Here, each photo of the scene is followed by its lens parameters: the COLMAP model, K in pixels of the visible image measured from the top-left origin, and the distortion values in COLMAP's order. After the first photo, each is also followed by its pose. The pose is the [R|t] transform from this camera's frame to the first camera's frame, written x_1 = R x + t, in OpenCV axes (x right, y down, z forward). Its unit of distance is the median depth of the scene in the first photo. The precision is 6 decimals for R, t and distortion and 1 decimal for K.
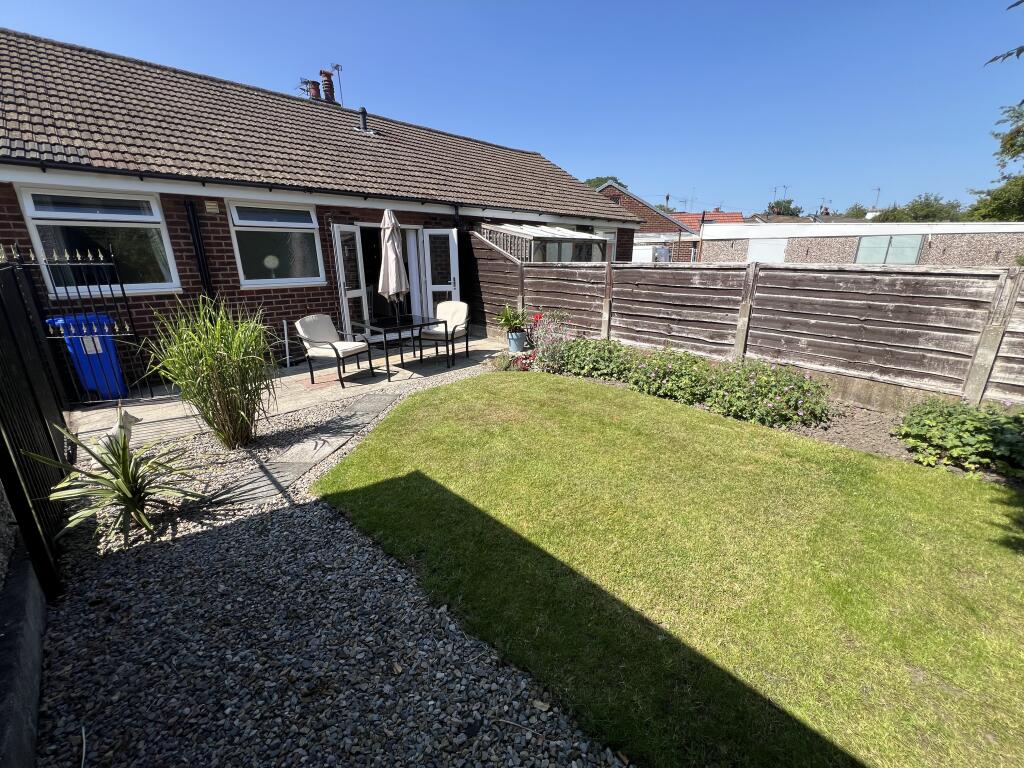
lens RADIAL K [[410.9, 0, 509.4], [0, 410.9, 381.7], [0, 0, 1]] dist [0.000026, -0.000130]
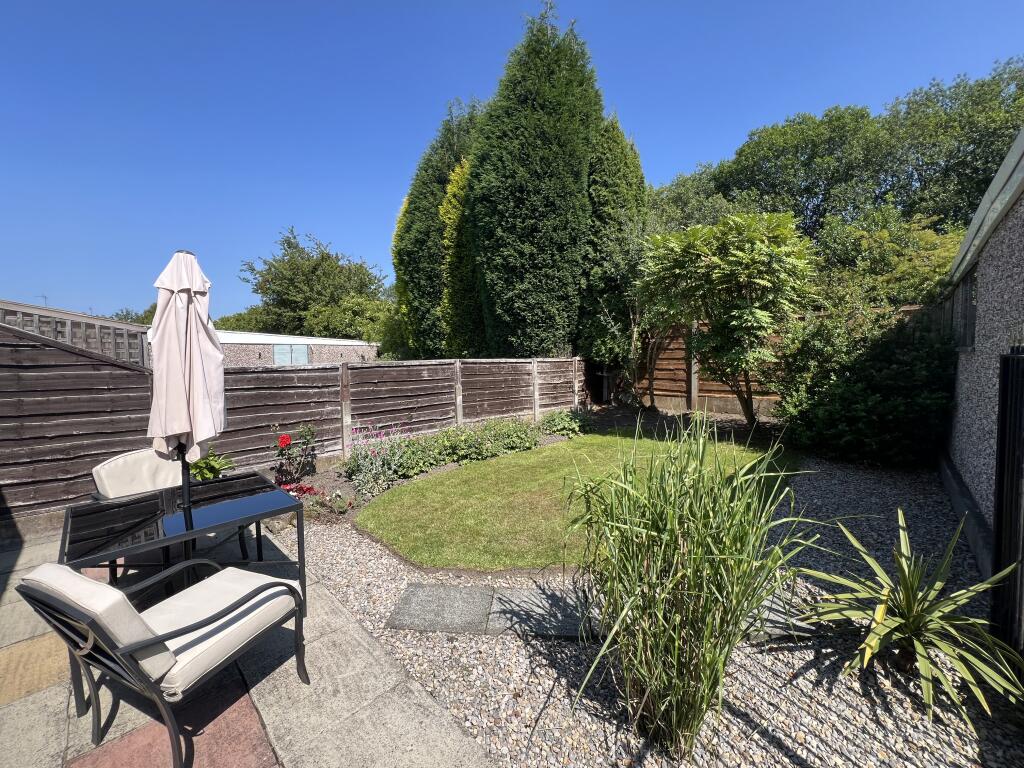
lens RADIAL K [[410.9, 0, 509.4], [0, 410.9, 381.7], [0, 0, 1]] dist [0.000026, -0.000130]
pose [[-0.030963, -0.053269, 0.998100, -0.699813], [0.313274, 0.947746, 0.060300, -0.191166], [-0.949158, 0.314546, -0.012657, 0.678242]]
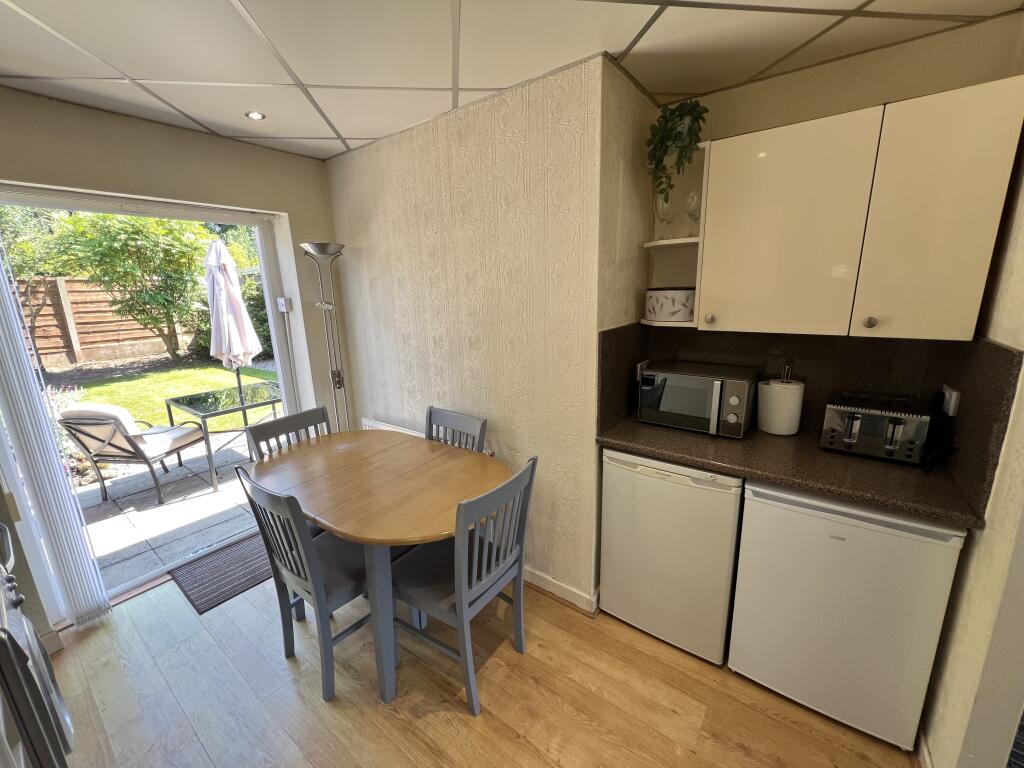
lens RADIAL K [[414.1, 0, 507.6], [0, 414.1, 379.6], [0, 0, 1]] dist [0.000138, 0.000211]
pose [[-0.986301, 0.073587, -0.147631, -0.631205], [-0.009064, 0.869450, 0.493937, -0.534548], [0.164705, 0.488509, -0.856873, 1.707433]]
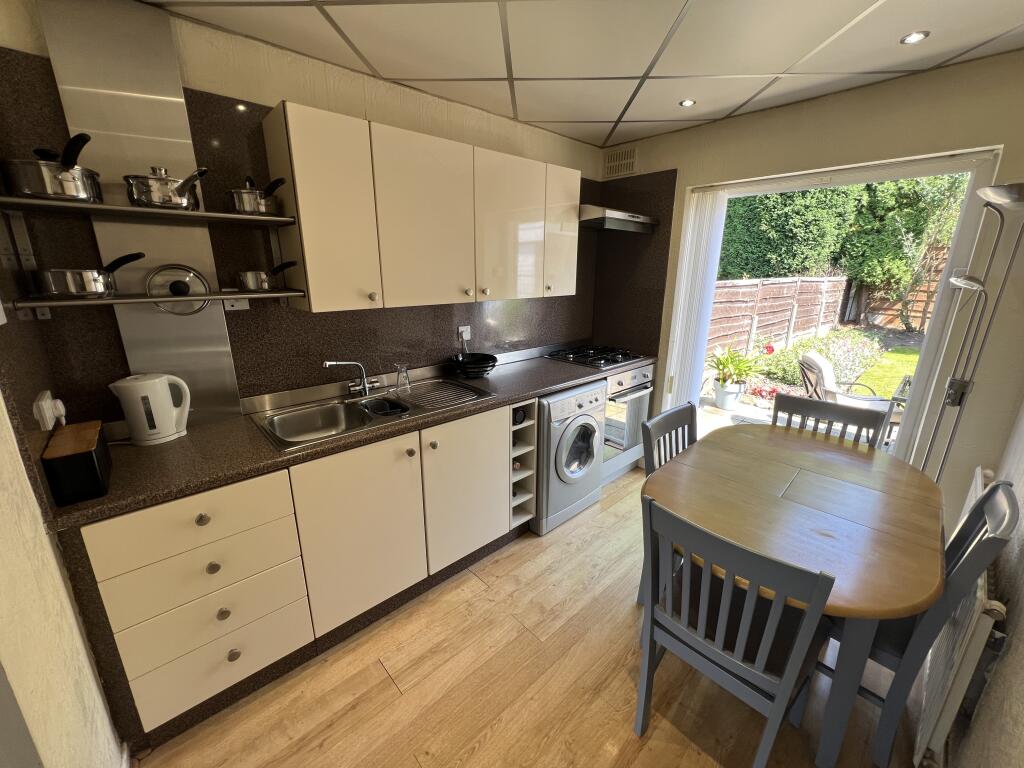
lens RADIAL K [[410.9, 0, 509.4], [0, 410.9, 381.7], [0, 0, 1]] dist [0.000026, -0.000130]
pose [[0.019329, -0.264076, 0.964308, -0.813786], [0.284844, 0.925973, 0.247868, -0.487902], [-0.958379, 0.269886, 0.093119, 1.575658]]
